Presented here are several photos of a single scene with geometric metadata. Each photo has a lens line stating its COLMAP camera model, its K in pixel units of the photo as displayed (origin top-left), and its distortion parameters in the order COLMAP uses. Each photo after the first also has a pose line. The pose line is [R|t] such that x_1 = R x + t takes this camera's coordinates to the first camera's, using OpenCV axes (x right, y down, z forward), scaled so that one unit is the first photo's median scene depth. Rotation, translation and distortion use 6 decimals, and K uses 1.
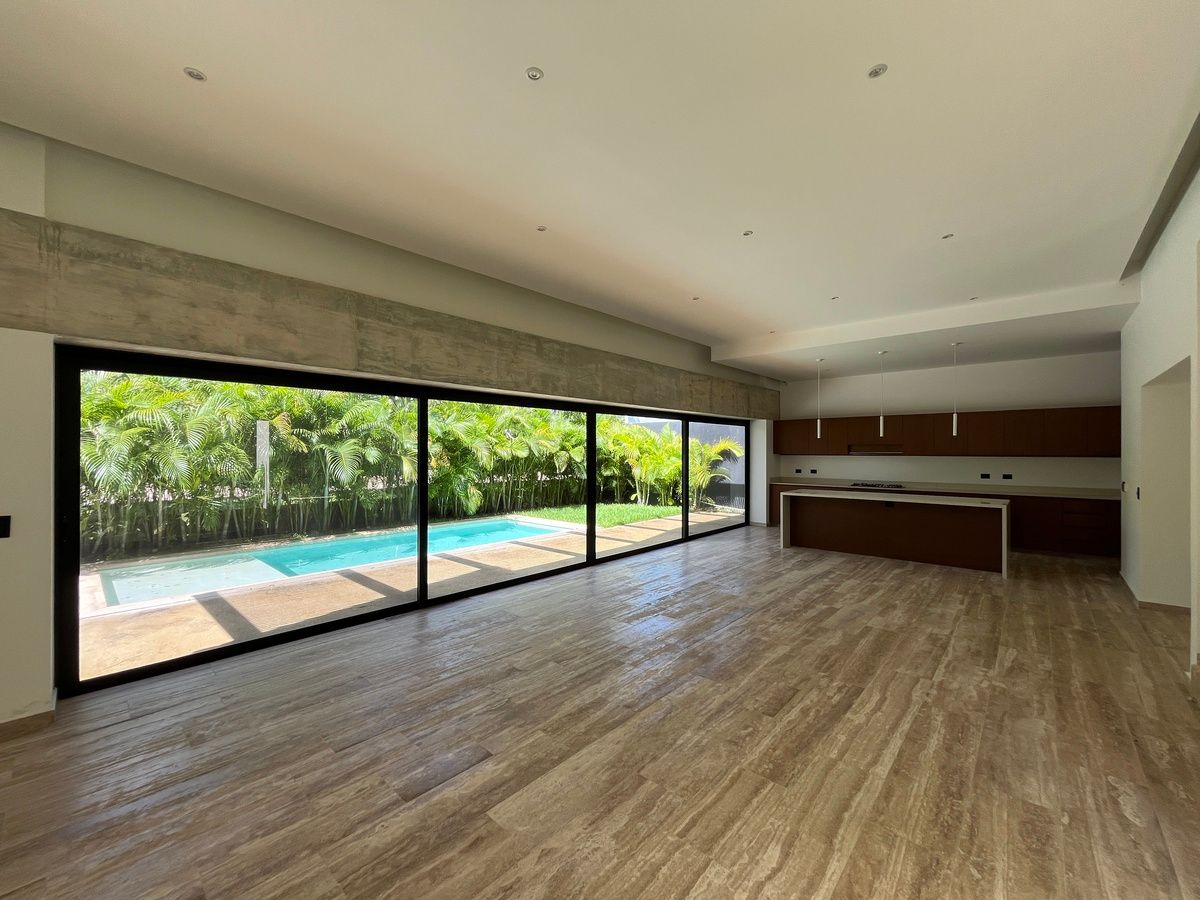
lens RADIAL K [[483.7, 0, 597.6], [0, 483.7, 452.6], [0, 0, 1]] dist [-0.003175, -0.000692]
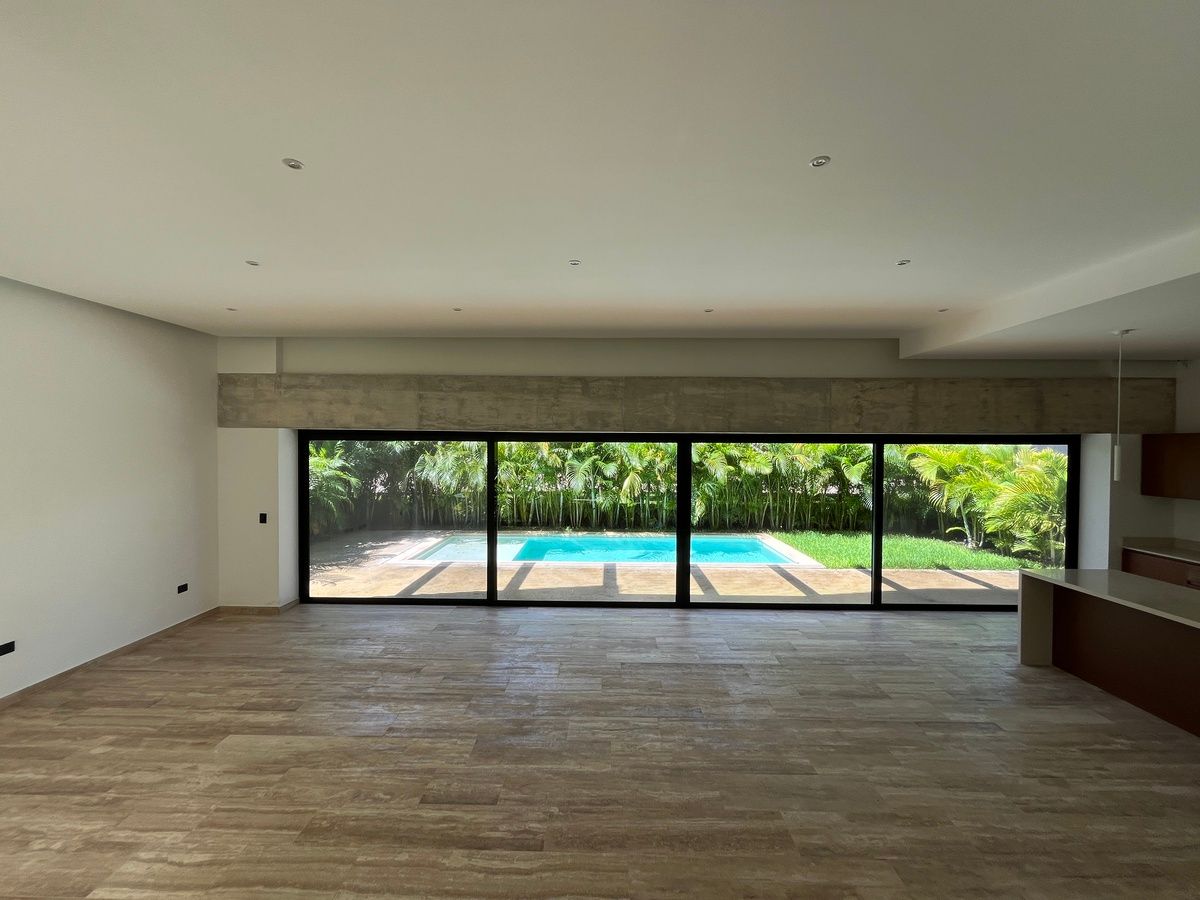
lens RADIAL K [[483.7, 0, 597.6], [0, 483.7, 452.6], [0, 0, 1]] dist [-0.003175, -0.000692]
pose [[0.663402, 0.018047, -0.748045, 0.836126], [-0.007708, 0.999821, 0.017286, -0.115535], [0.748223, -0.005702, 0.663423, 0.396122]]
